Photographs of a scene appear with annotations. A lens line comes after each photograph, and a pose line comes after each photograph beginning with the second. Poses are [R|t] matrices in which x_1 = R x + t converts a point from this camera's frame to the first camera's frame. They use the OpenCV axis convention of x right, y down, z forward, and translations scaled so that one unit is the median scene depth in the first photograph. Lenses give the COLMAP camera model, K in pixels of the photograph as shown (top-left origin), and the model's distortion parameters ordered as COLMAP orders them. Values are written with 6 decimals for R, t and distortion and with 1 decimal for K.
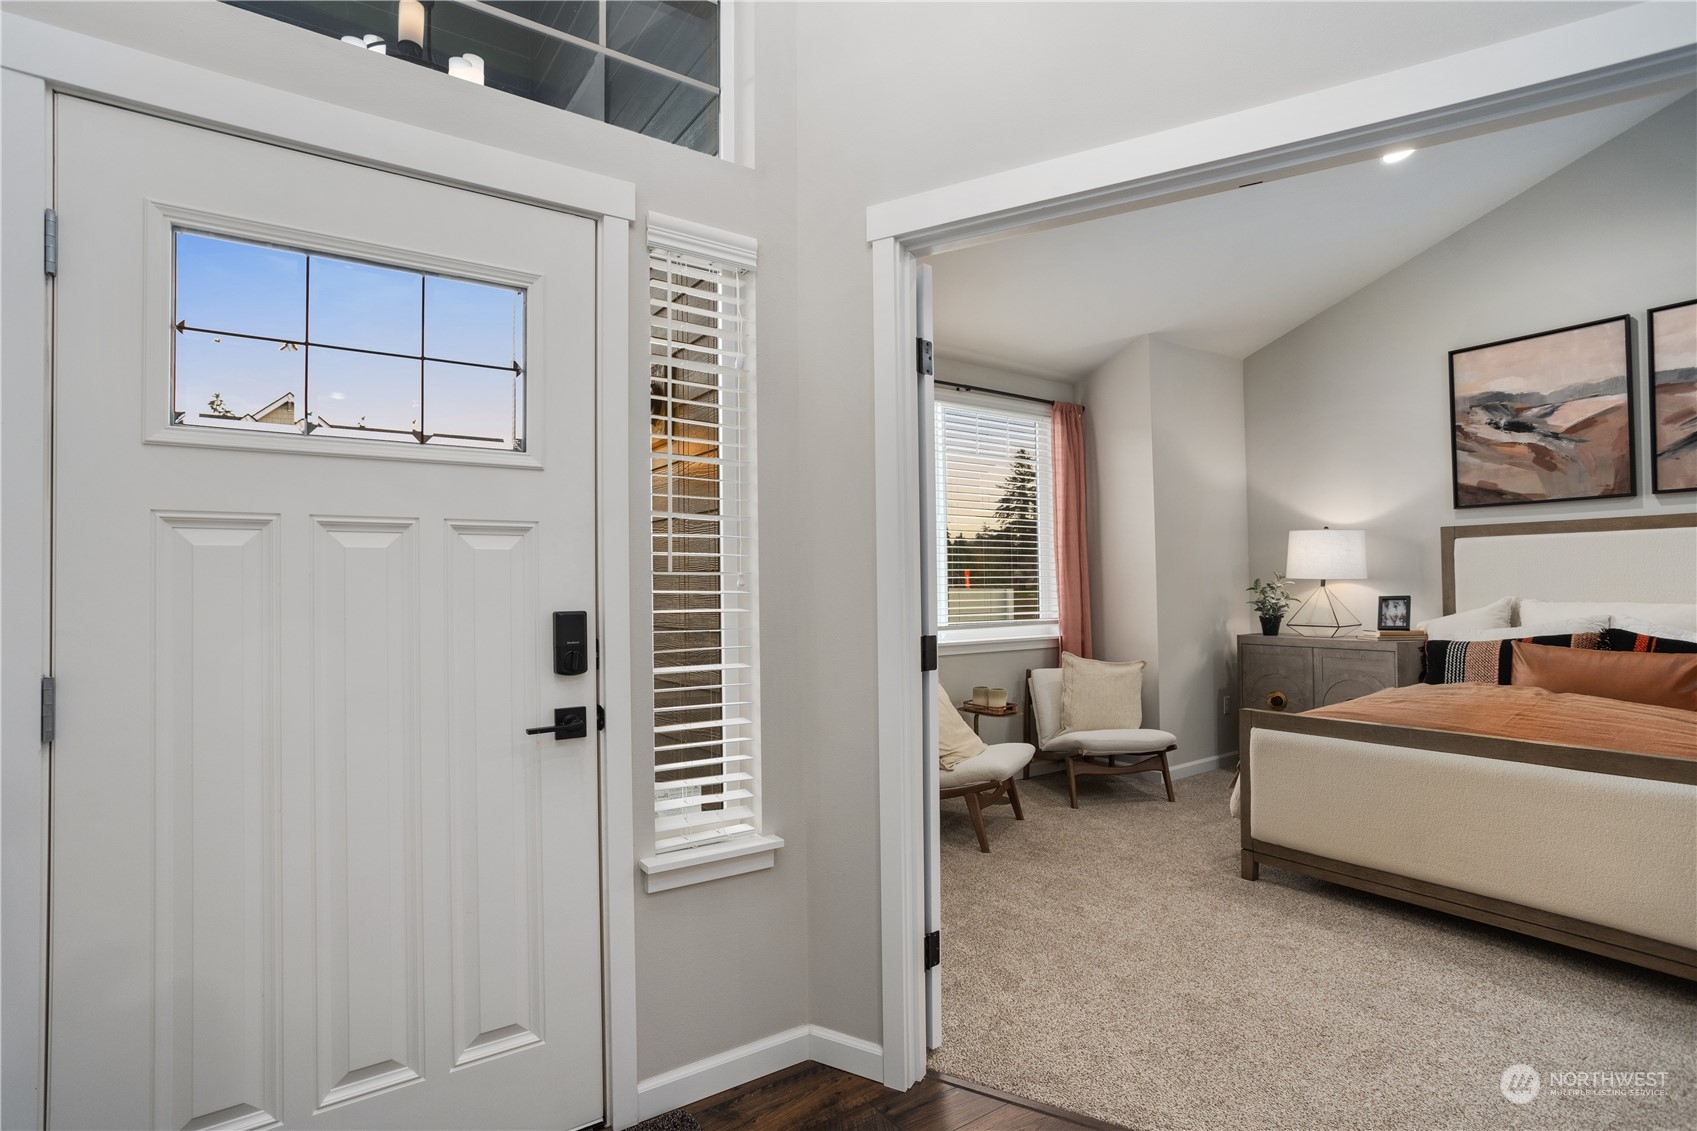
lens RADIAL K [[845.9, 0, 836.5], [0, 845.9, 572.6], [0, 0, 1]] dist [-0.047344, 0.034332]
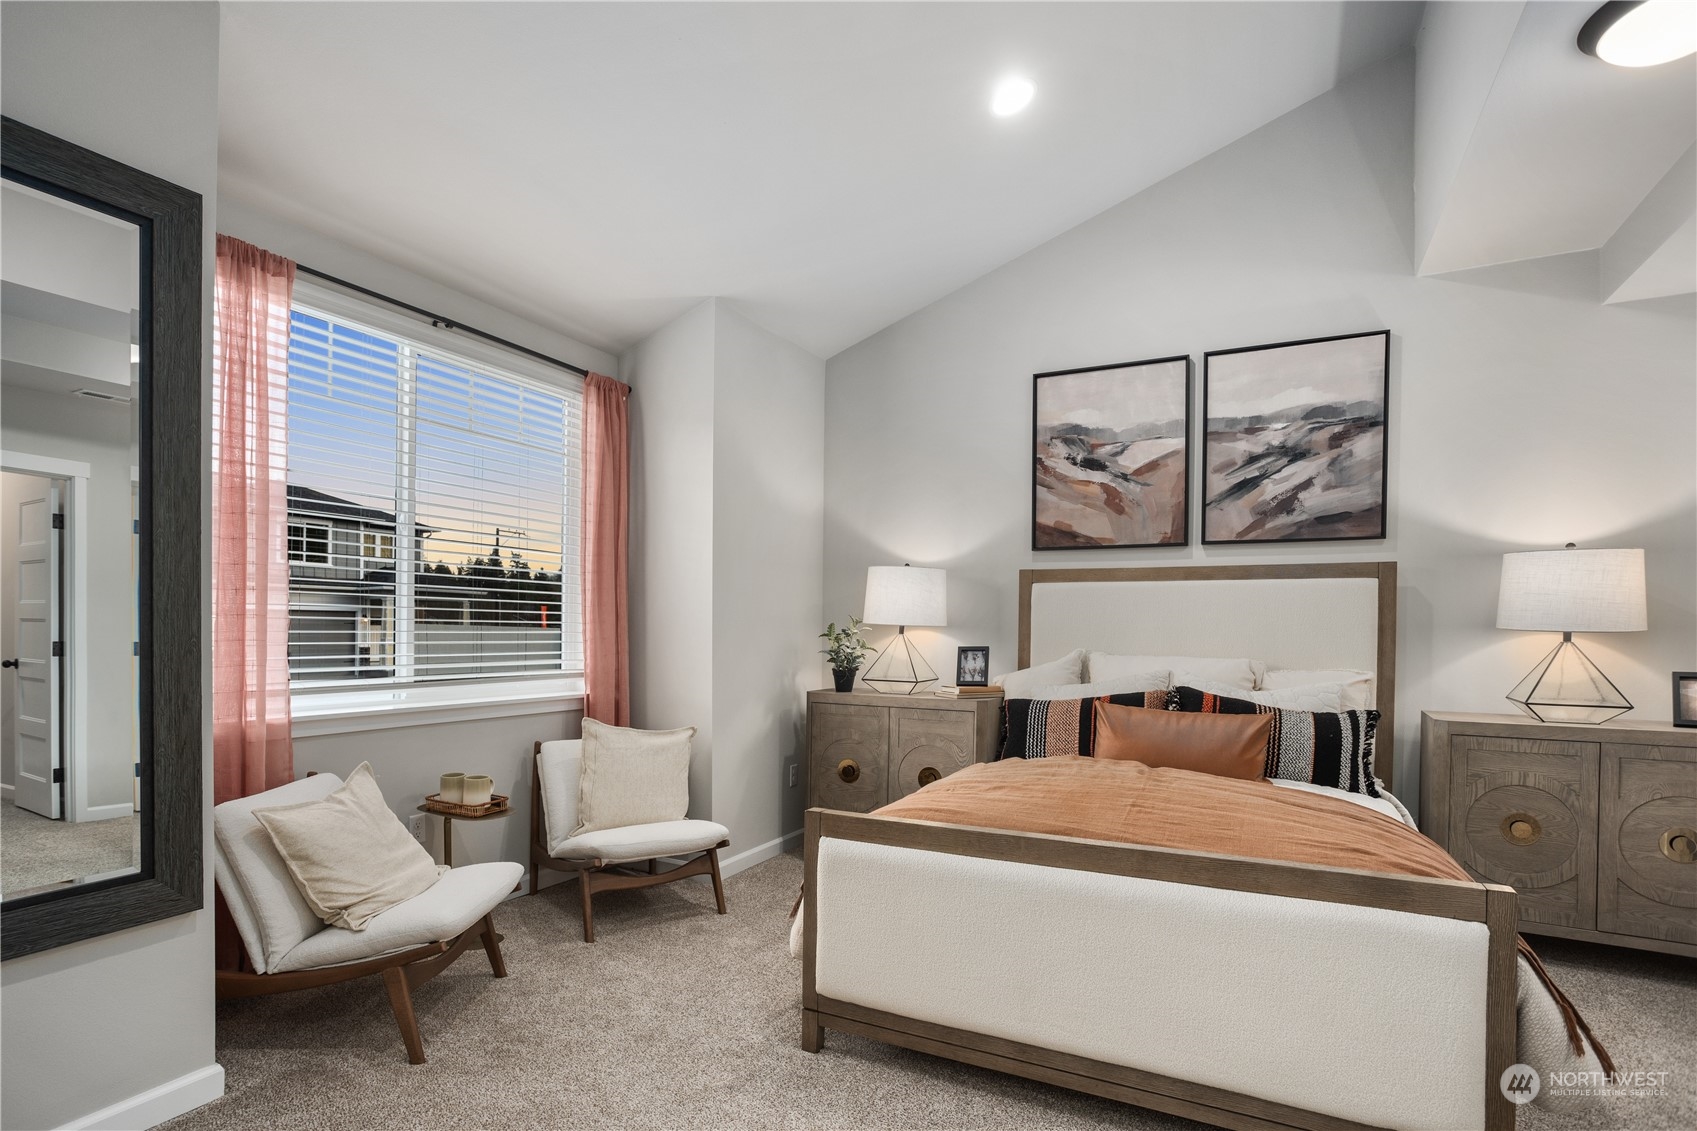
lens RADIAL K [[845.9, 0, 836.5], [0, 845.9, 572.6], [0, 0, 1]] dist [-0.047344, 0.034332]
pose [[0.888612, 0.052620, 0.455631, 0.137303], [-0.030519, 0.997979, -0.055733, 0.004481], [-0.457643, 0.035620, 0.888422, 0.282121]]
